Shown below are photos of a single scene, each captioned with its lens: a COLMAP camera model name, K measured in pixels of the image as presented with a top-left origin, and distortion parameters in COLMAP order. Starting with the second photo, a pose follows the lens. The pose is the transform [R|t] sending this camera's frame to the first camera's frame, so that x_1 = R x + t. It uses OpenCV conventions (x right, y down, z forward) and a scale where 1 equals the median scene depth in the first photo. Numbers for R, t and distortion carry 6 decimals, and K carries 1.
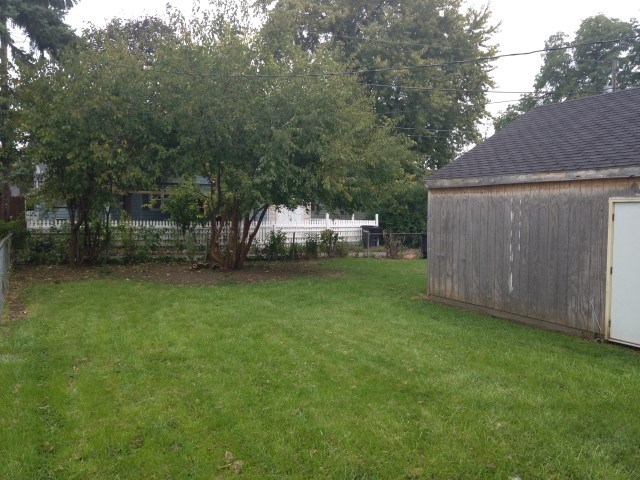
lens RADIAL K [[591.8, 0, 320.4], [0, 591.8, 241.7], [0, 0, 1]] dist [0.097915, 0.000000]
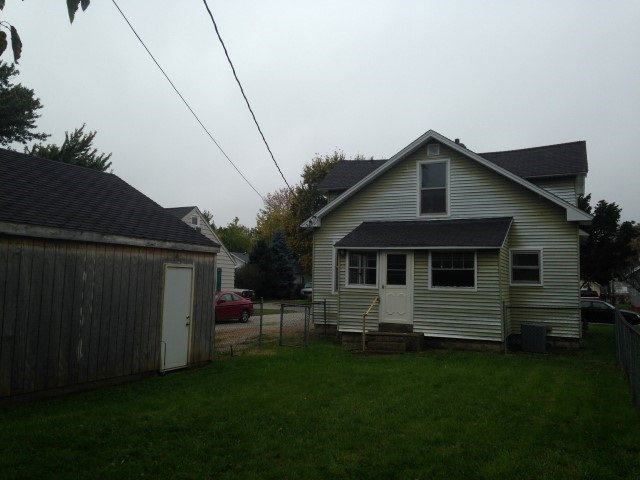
lens RADIAL K [[591.8, 0, 320.3], [0, 591.8, 238.1], [0, 0, 1]] dist [0.097915, 0.000000]
pose [[-0.624539, 0.035164, 0.780202, -0.711647], [0.012924, 0.999314, -0.034695, -0.072412], [-0.780887, -0.011585, -0.624565, 1.447508]]
